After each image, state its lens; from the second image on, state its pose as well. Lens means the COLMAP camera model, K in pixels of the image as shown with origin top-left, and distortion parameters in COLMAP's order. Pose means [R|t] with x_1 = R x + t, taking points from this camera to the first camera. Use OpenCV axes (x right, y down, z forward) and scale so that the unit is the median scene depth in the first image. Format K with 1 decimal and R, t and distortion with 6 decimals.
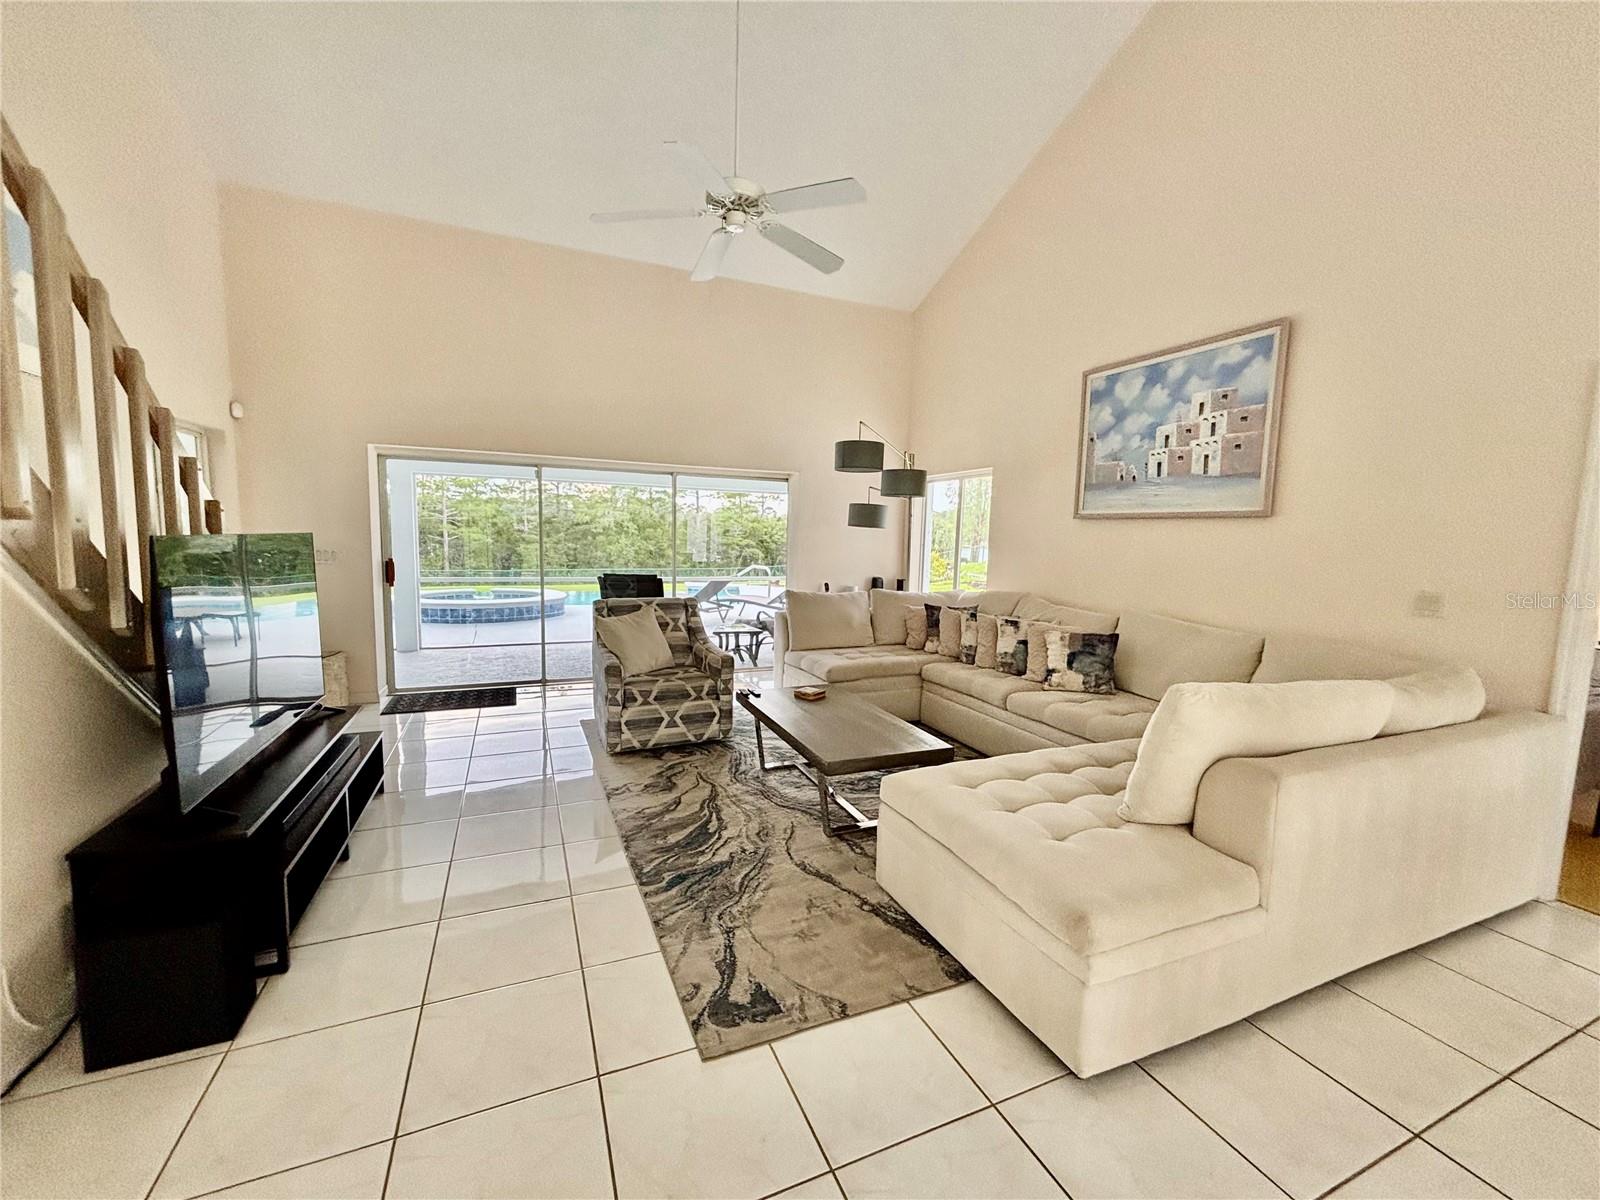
lens RADIAL K [[648.5, 0, 800.0], [0, 648.5, 600.0], [0, 0, 1]] dist [-0.001276, -0.000244]
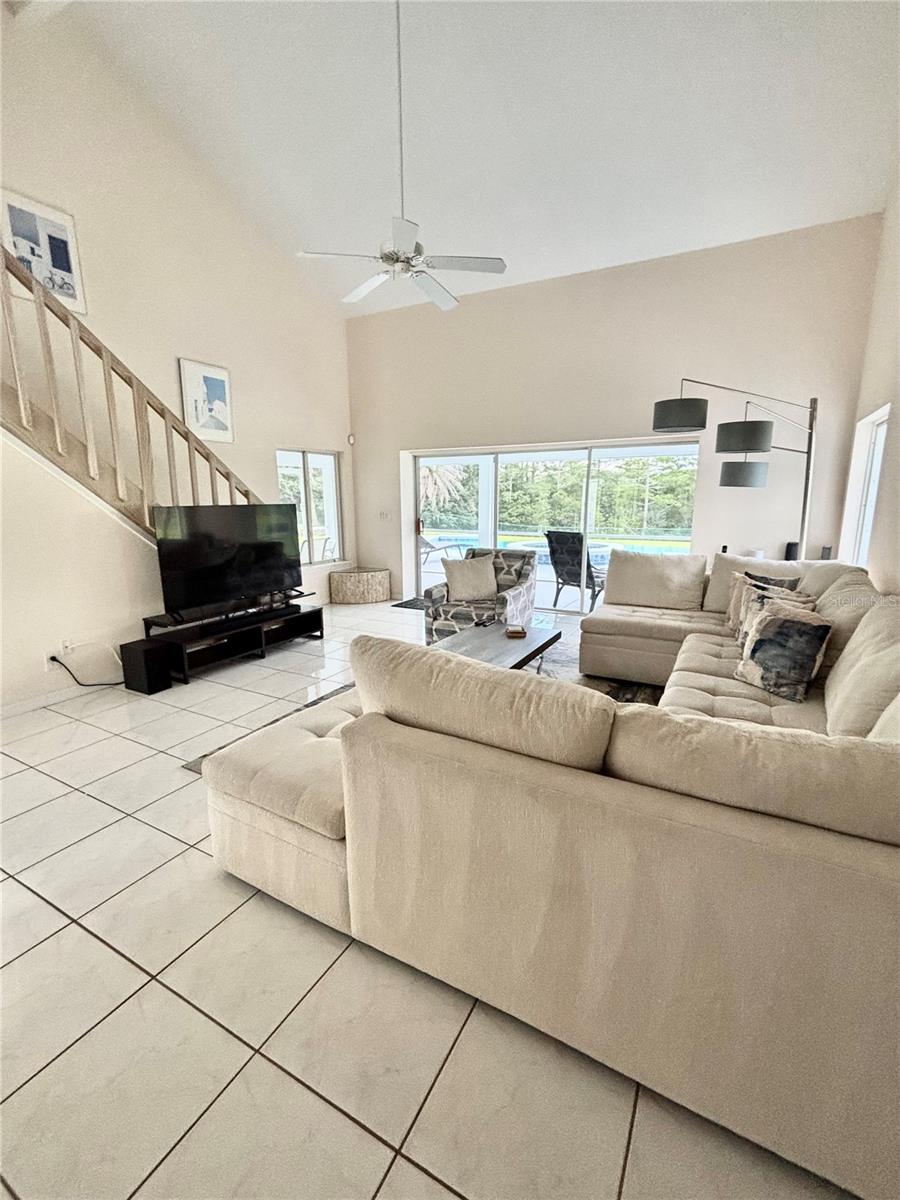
lens RADIAL K [[521.6, 0, 450.0], [0, 521.6, 600.0], [0, 0, 1]] dist [0.000674, -0.000060]
pose [[0.617274, 0.129285, -0.776053, 0.673485], [-0.059318, 0.991246, 0.117953, -0.022740], [0.784509, -0.026776, 0.619539, 0.280527]]
